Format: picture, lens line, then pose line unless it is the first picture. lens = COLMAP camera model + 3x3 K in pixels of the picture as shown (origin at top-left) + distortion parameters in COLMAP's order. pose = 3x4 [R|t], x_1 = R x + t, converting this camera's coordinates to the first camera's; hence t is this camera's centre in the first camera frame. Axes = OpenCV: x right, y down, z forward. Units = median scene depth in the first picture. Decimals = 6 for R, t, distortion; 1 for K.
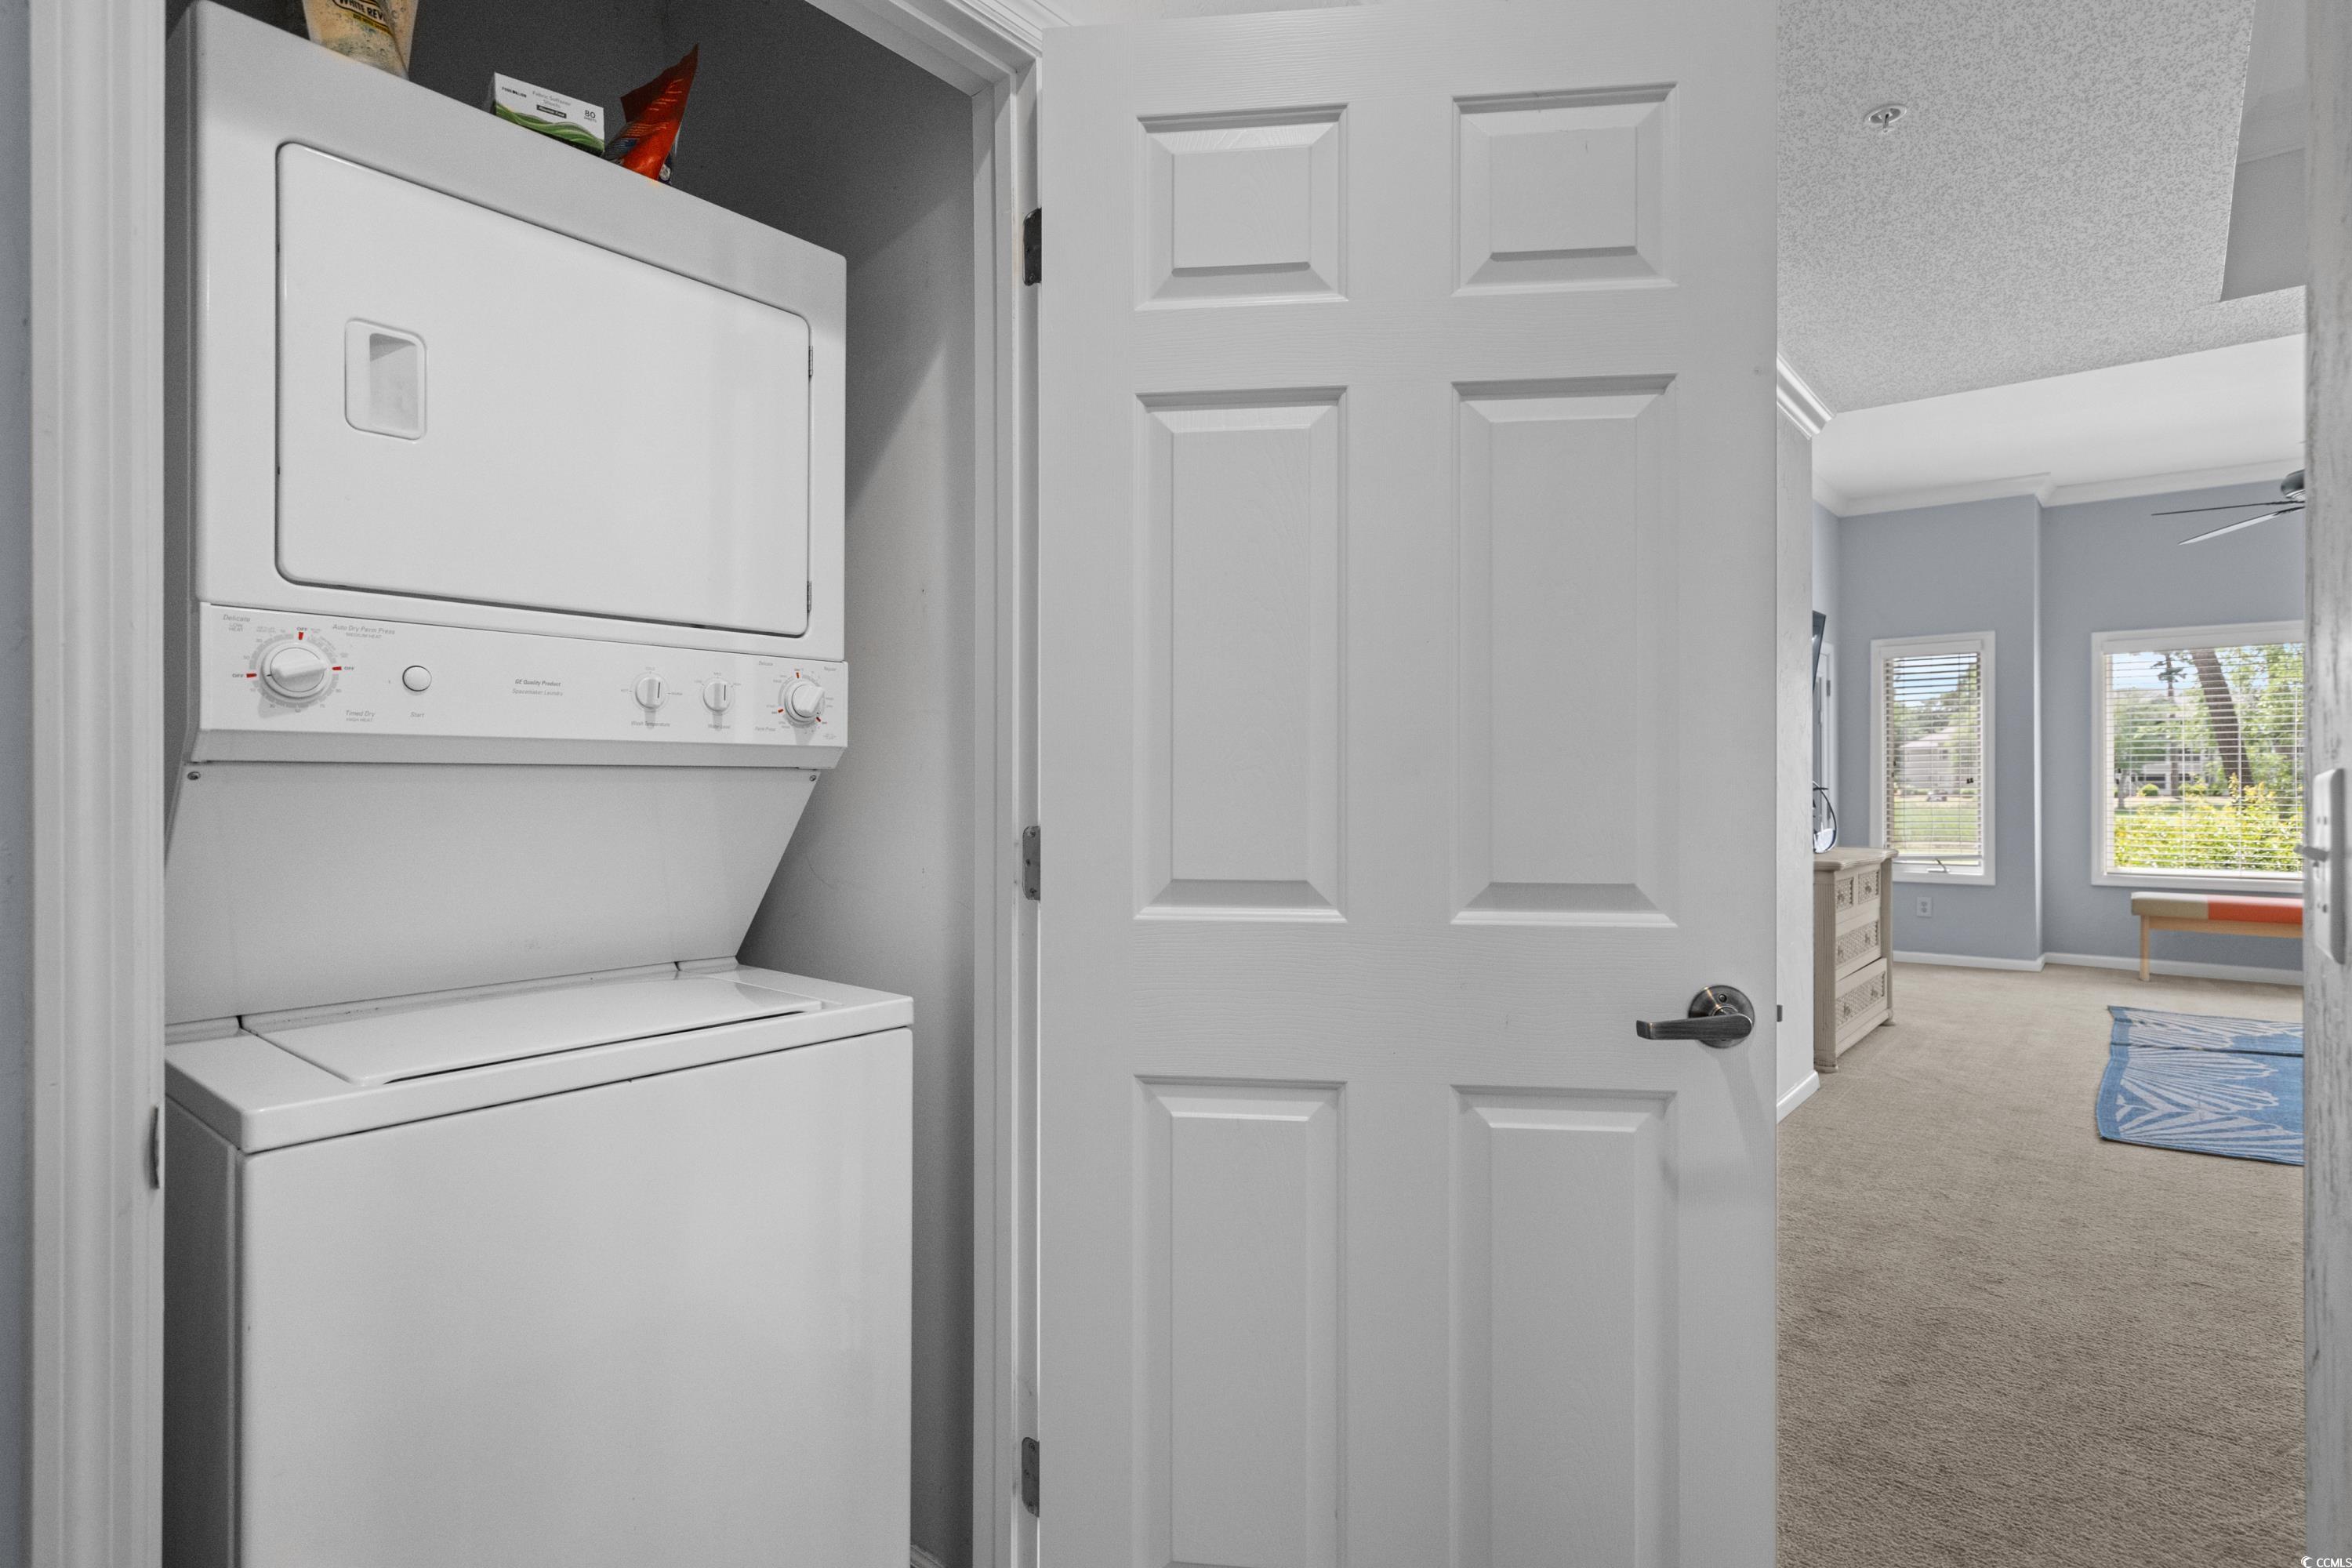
lens RADIAL K [[1175.8, 0, 1176.0], [0, 1175.8, 784.0], [0, 0, 1]] dist [0.002357, 0.000579]
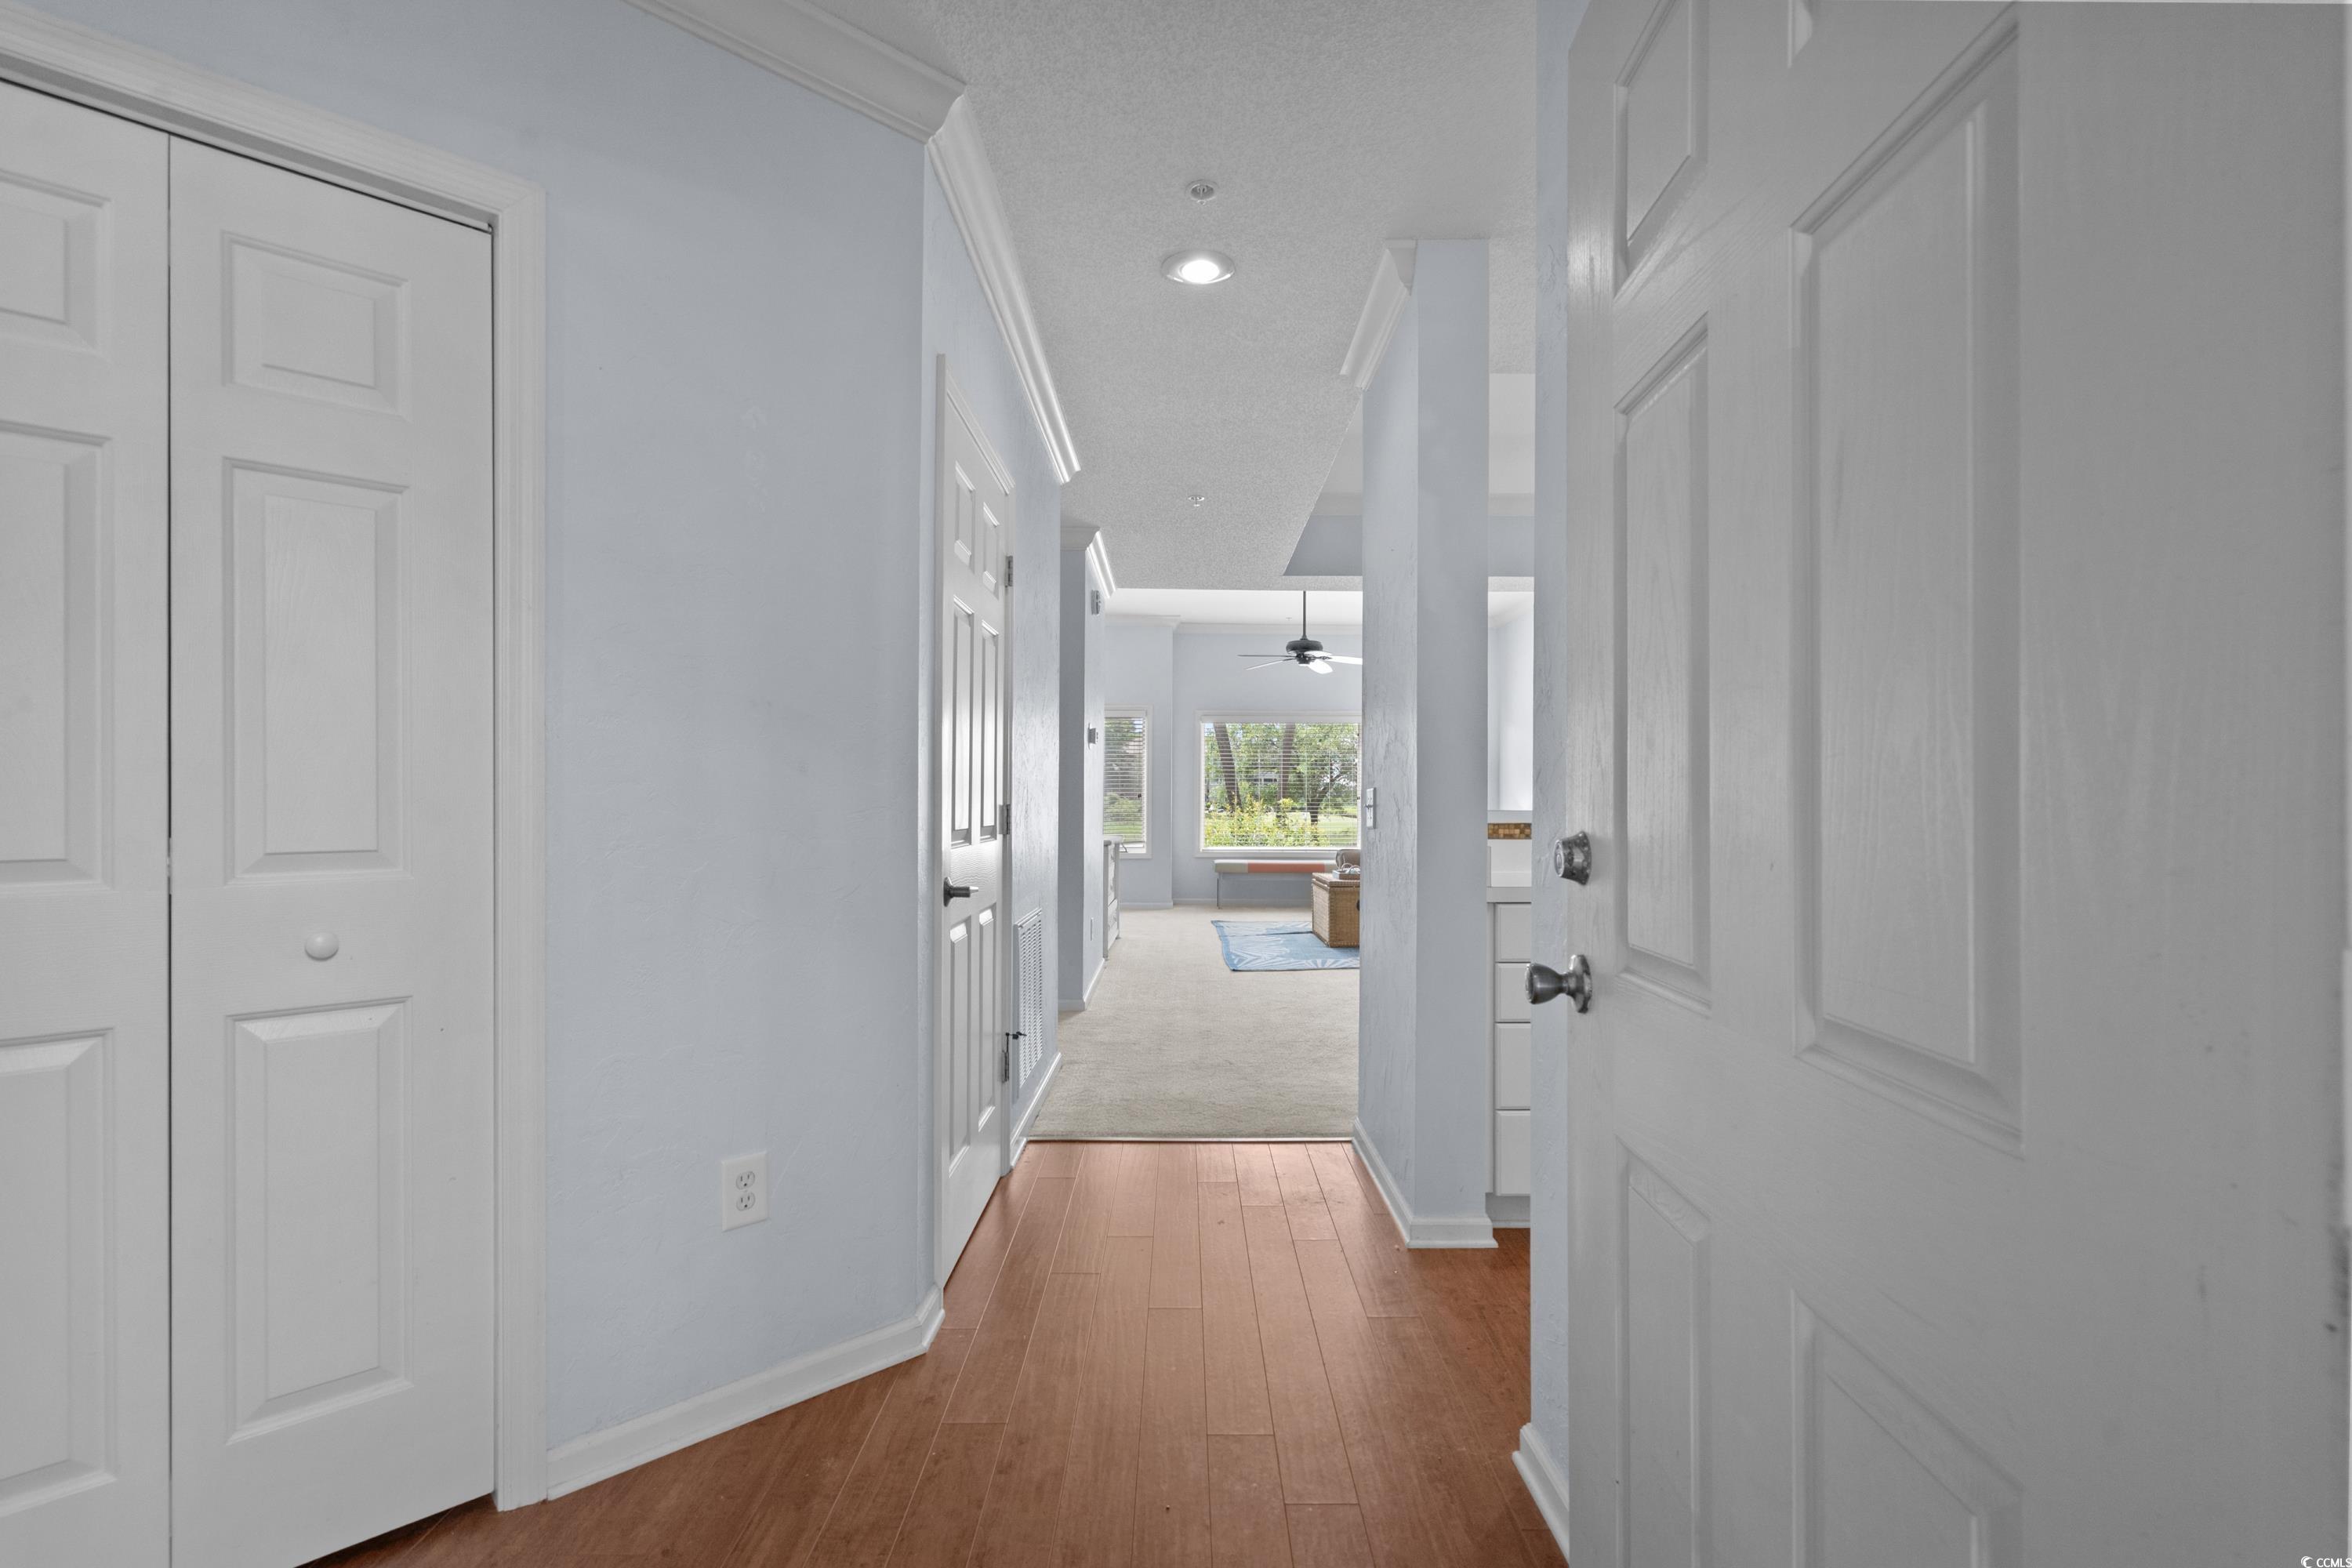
lens RADIAL K [[1046.4, 0, 1180.7], [0, 1046.4, 824.3], [0, 0, 1]] dist [-0.000443, -0.000100]
pose [[0.769654, -0.006048, 0.638433, -0.237385], [-0.010516, 0.999699, 0.022148, 0.004435], [-0.638375, -0.023760, 0.769359, -0.178779]]
